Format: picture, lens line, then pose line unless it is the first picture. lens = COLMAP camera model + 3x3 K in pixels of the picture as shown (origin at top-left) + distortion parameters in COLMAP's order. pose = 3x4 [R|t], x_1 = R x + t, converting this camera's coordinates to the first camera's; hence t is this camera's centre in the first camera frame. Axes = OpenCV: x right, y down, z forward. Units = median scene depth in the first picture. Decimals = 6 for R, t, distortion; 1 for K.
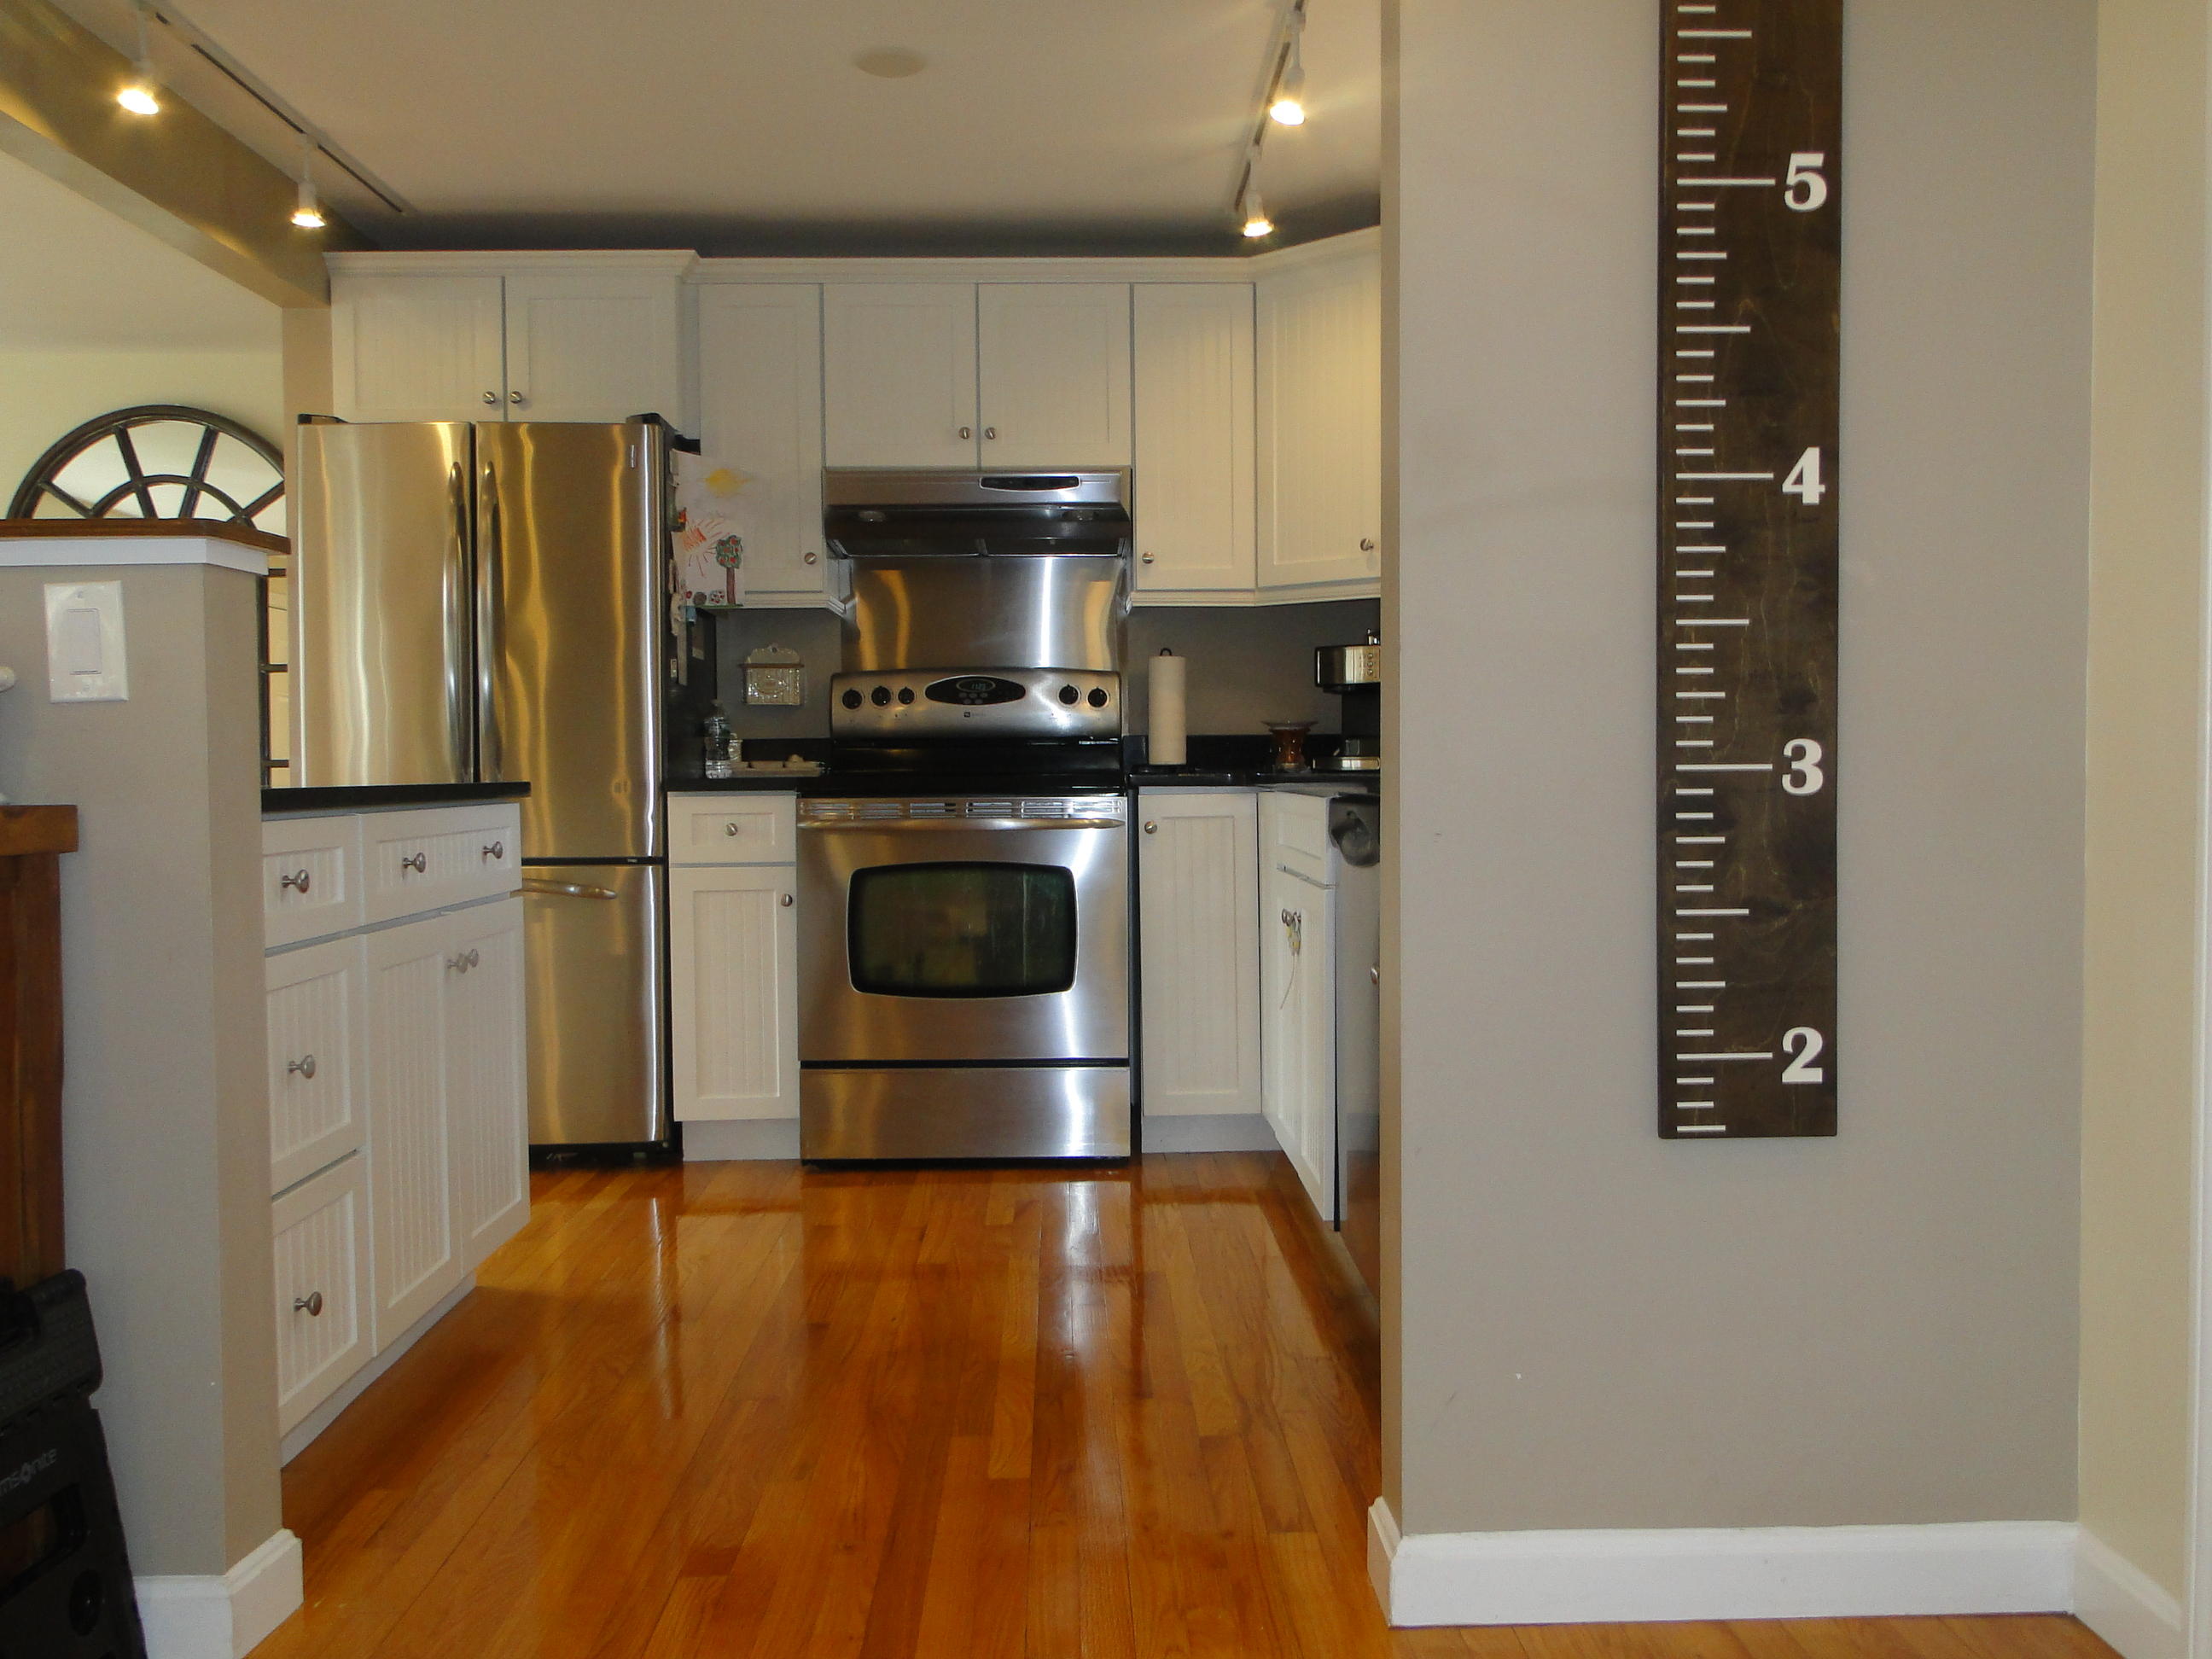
lens RADIAL K [[1825.6, 0, 1106.0], [0, 1825.6, 829.5], [0, 0, 1]] dist [-0.001019, -0.009735]
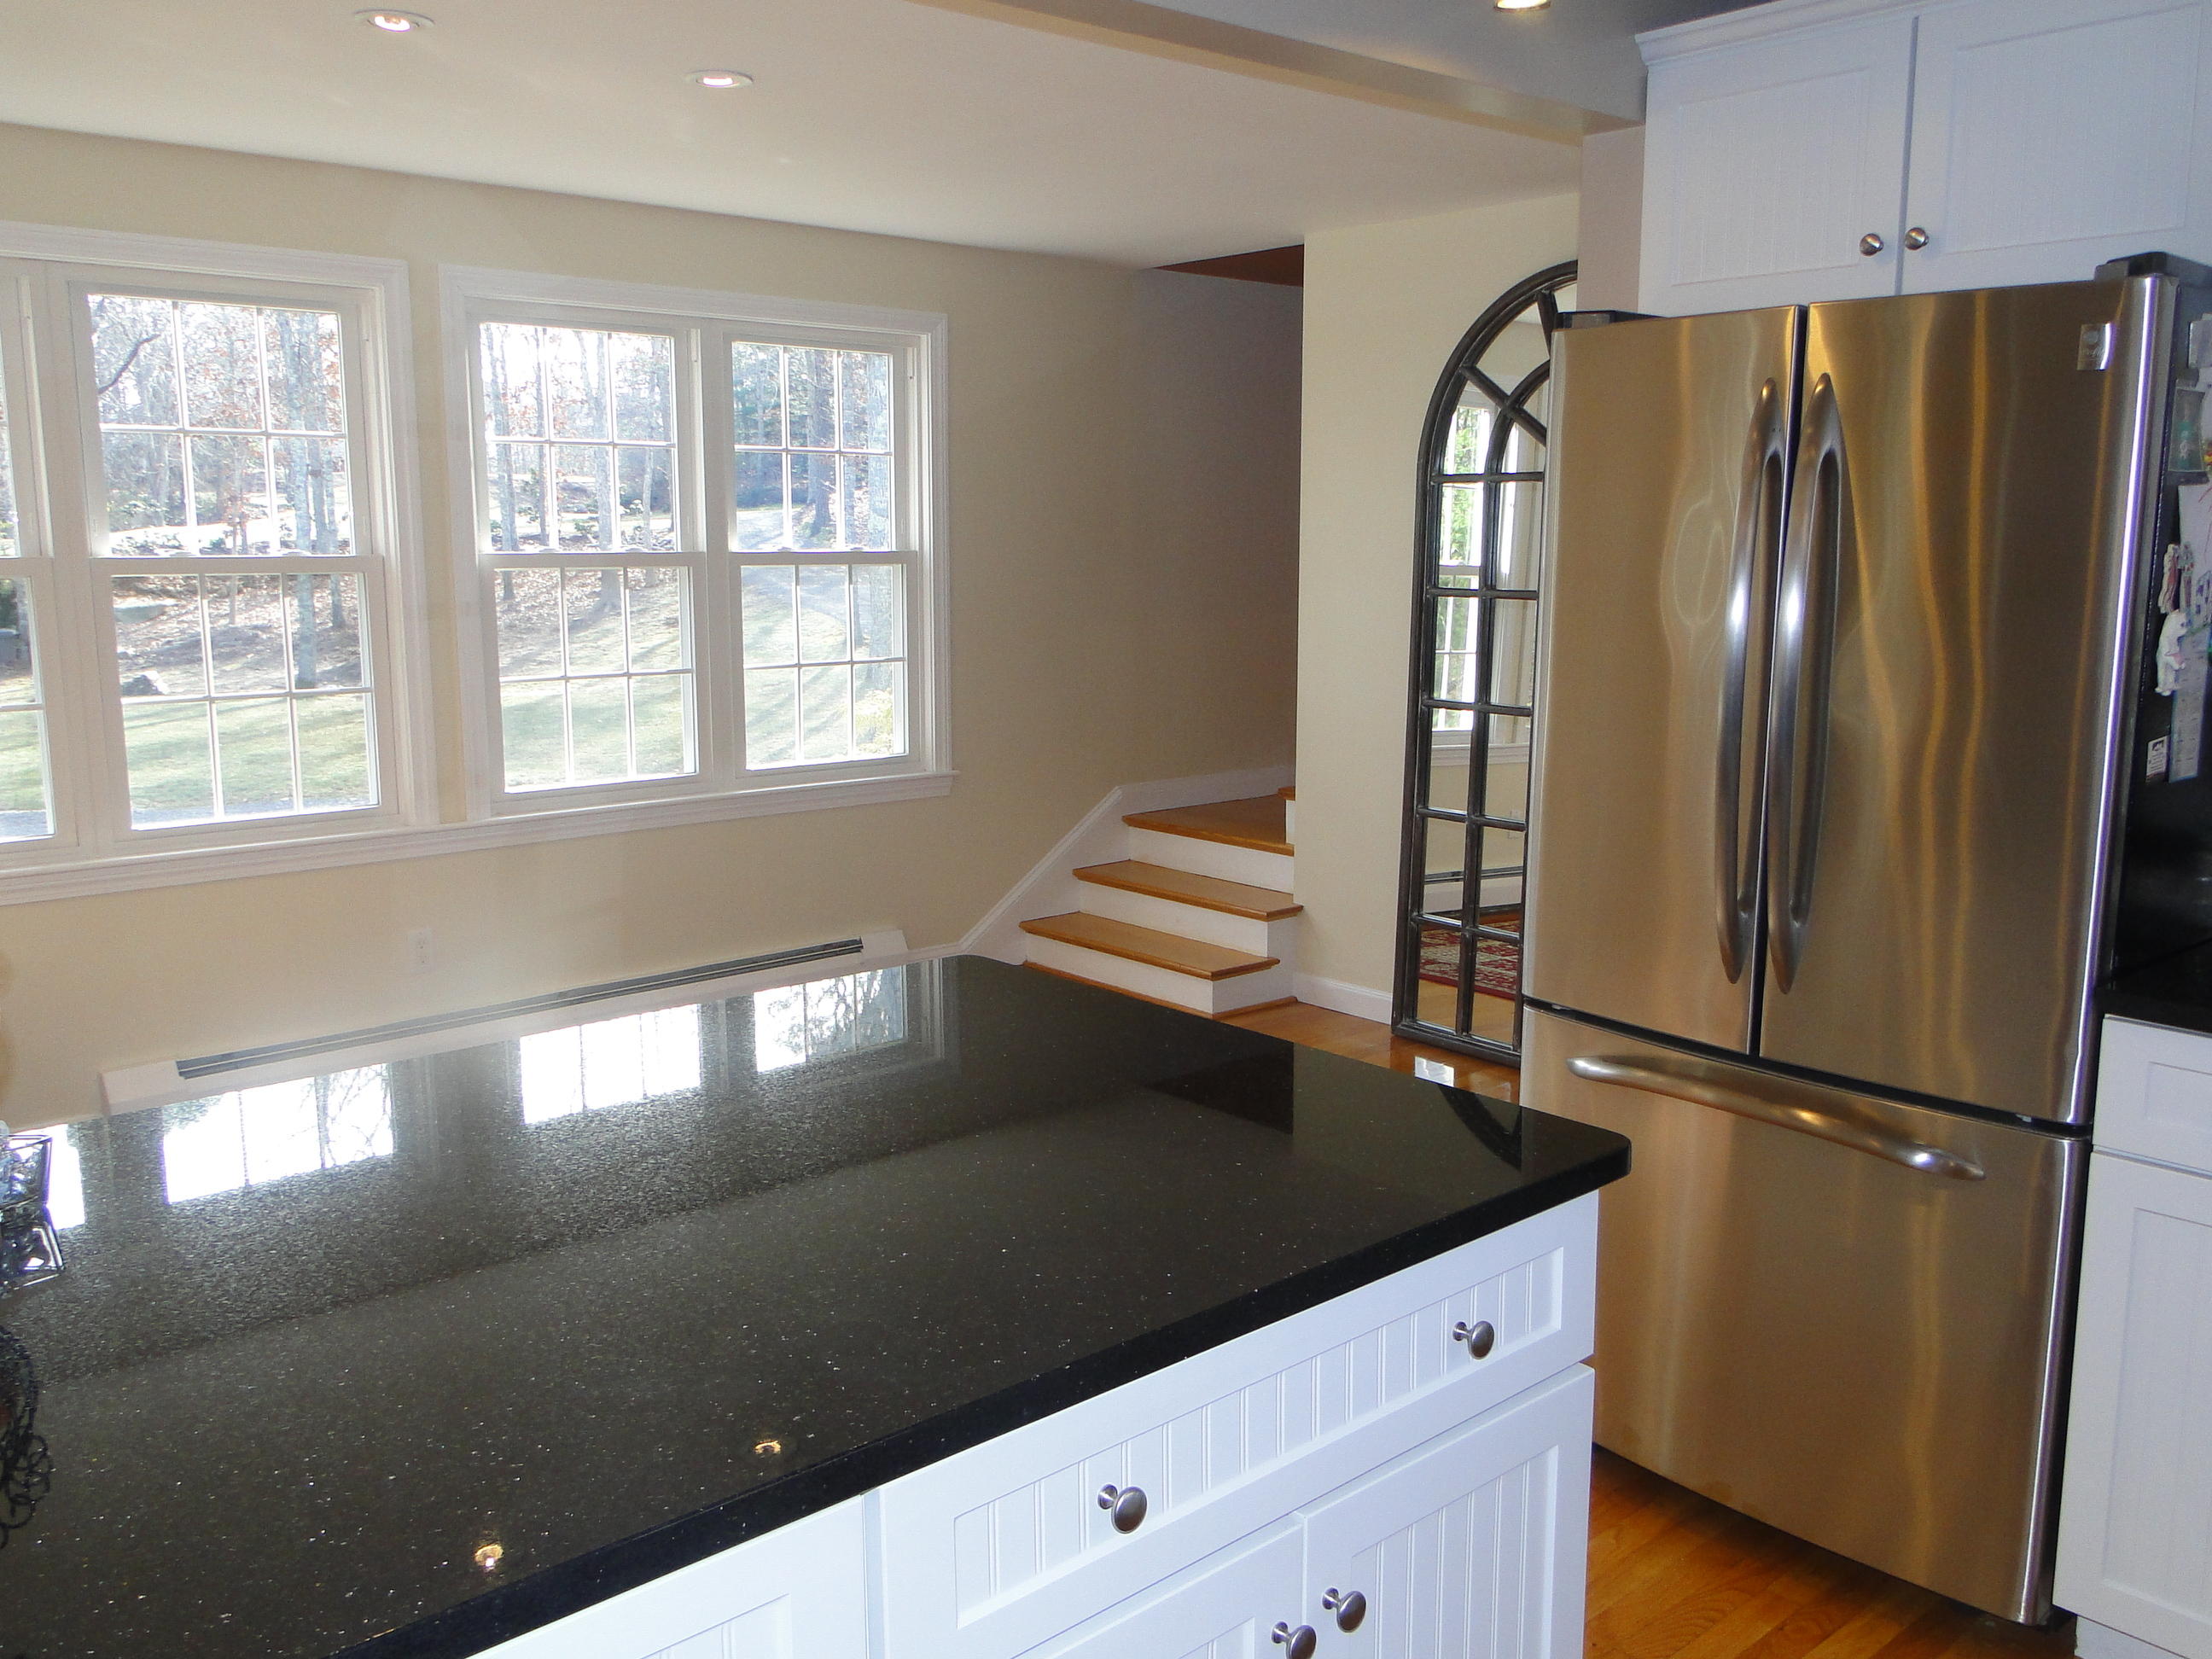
lens RADIAL K [[1831.2, 0, 1197.3], [0, 1831.2, 818.4], [0, 0, 1]] dist [0.004548, -0.001480]
pose [[0.668350, 0.122821, -0.733637, -0.035492], [-0.027670, 0.989697, 0.140482, -0.131243], [0.743332, -0.073591, 0.664862, 0.438978]]
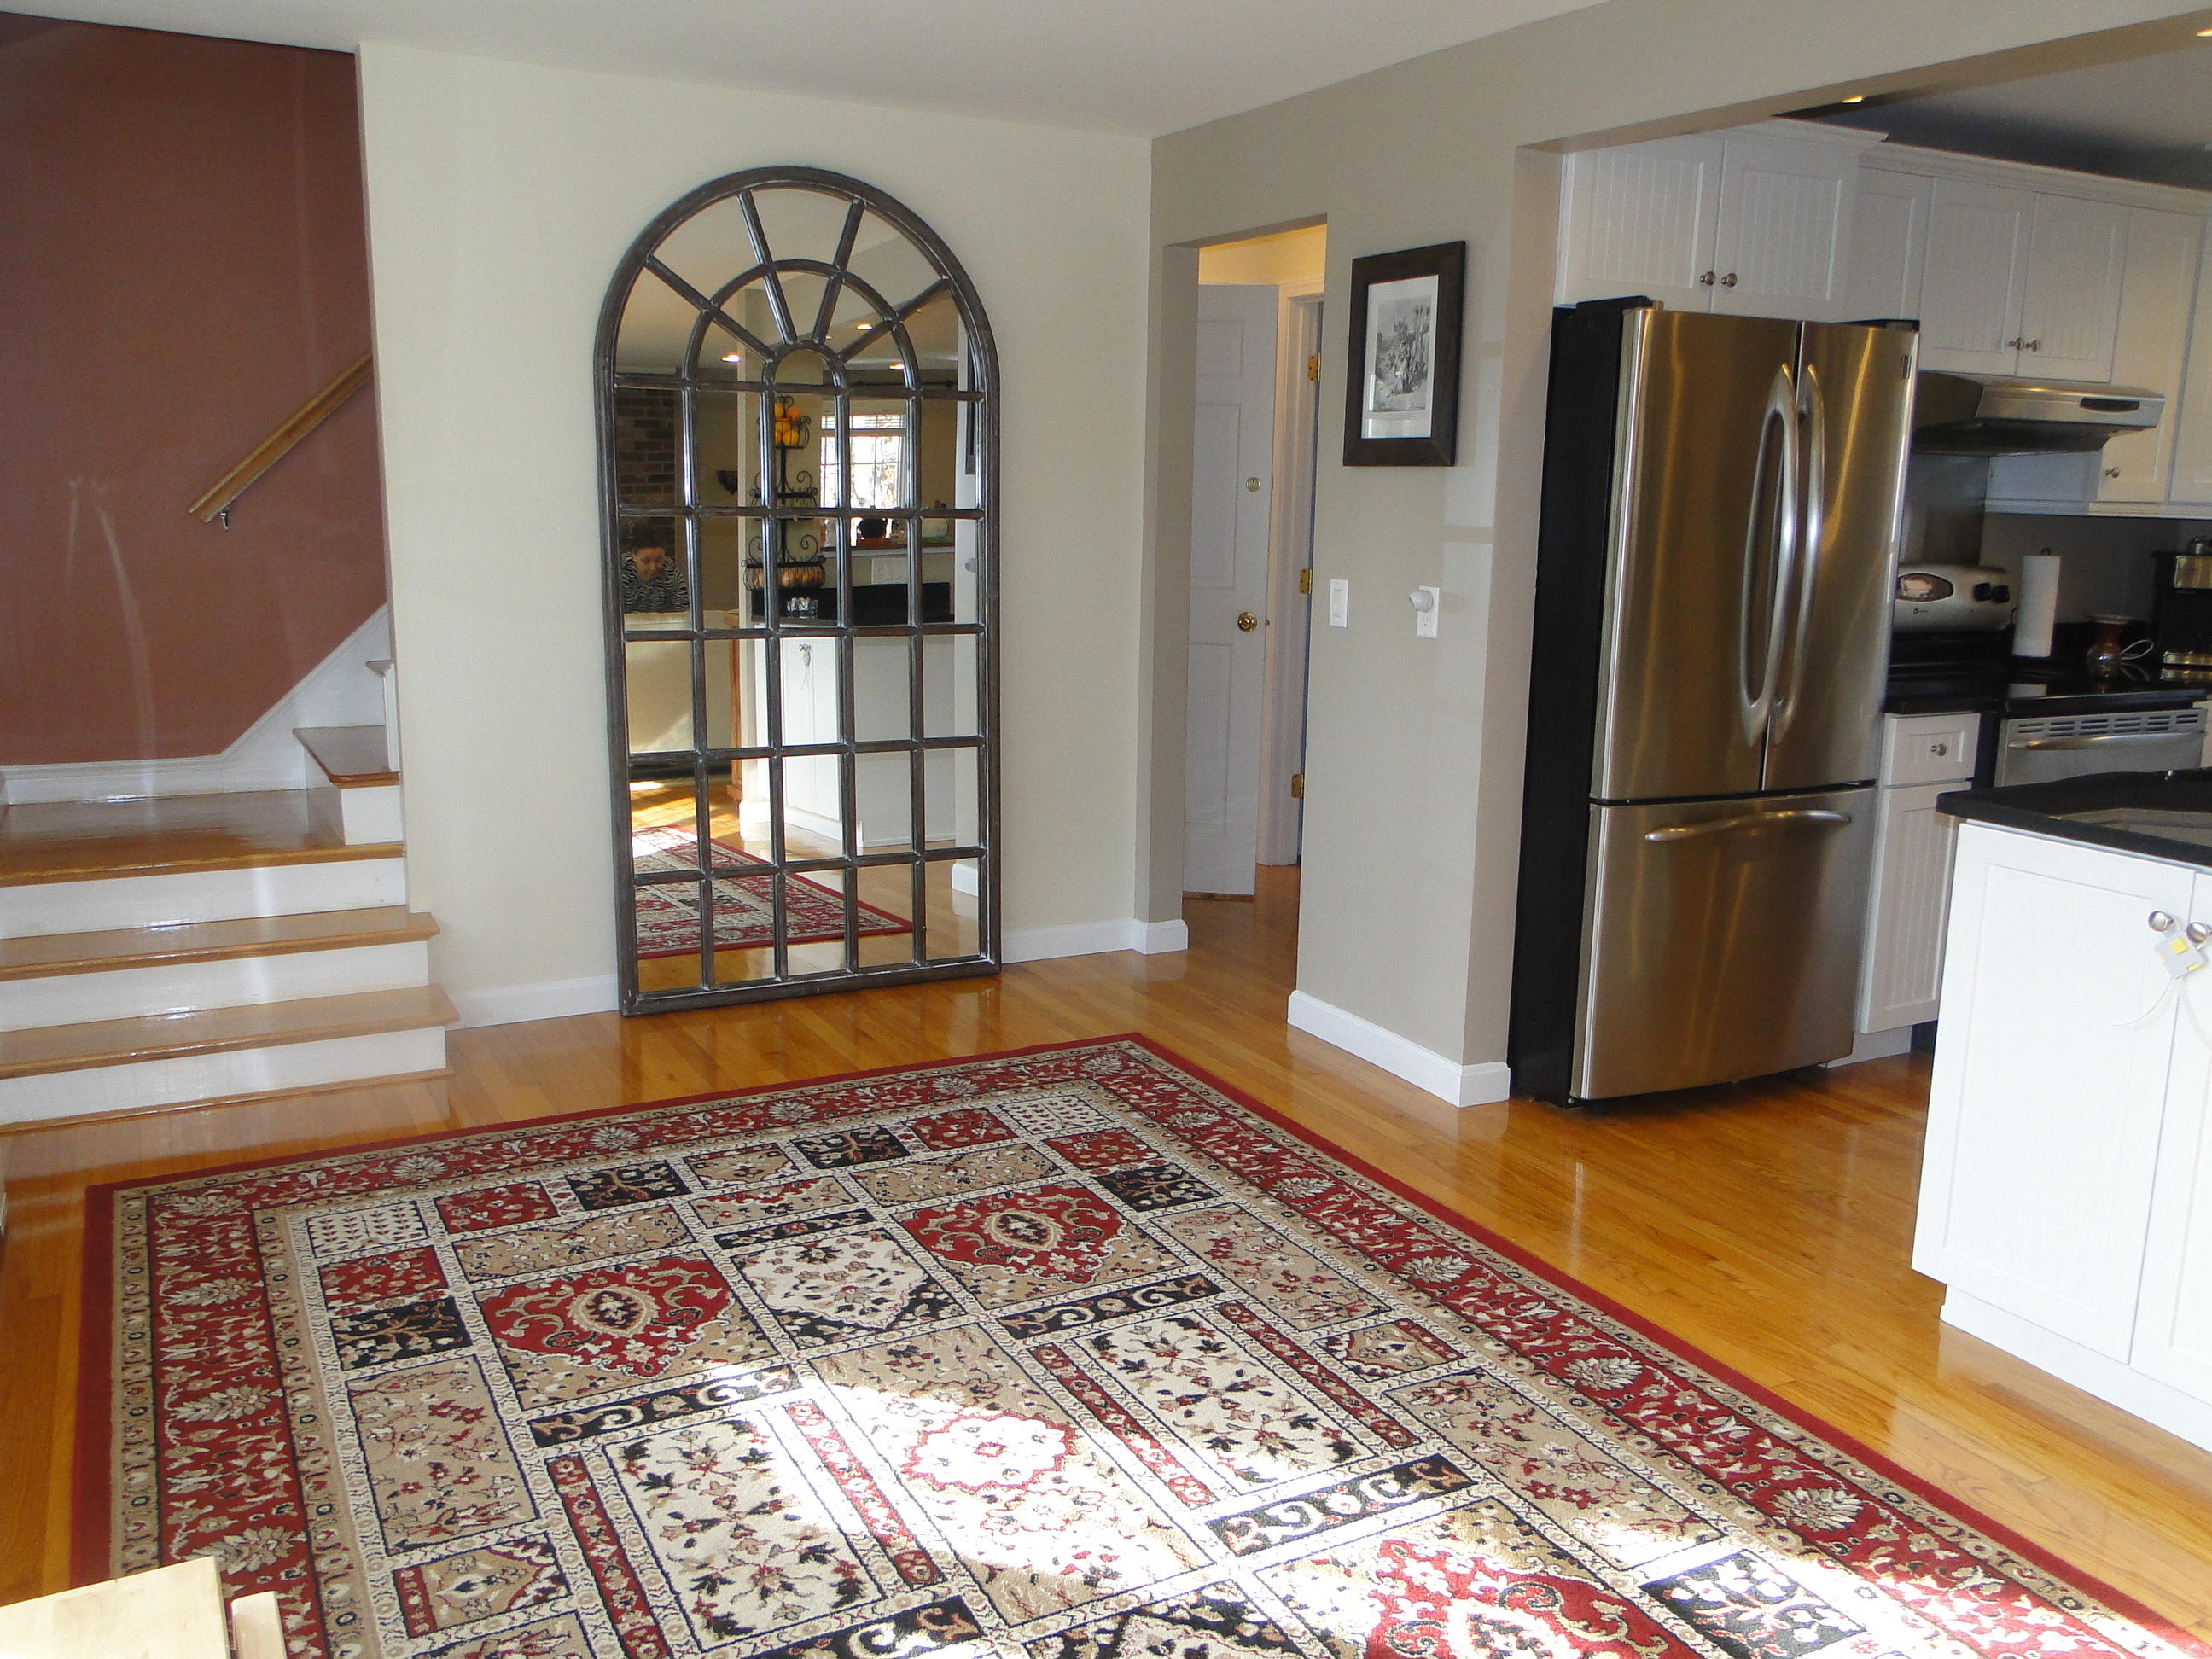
lens RADIAL K [[1825.6, 0, 1106.0], [0, 1825.6, 829.5], [0, 0, 1]] dist [-0.001019, -0.009735]
pose [[0.893880, -0.059317, 0.444366, -1.000092], [-0.012588, 0.987496, 0.157140, -0.102257], [-0.448130, -0.146058, 0.881956, 0.288059]]
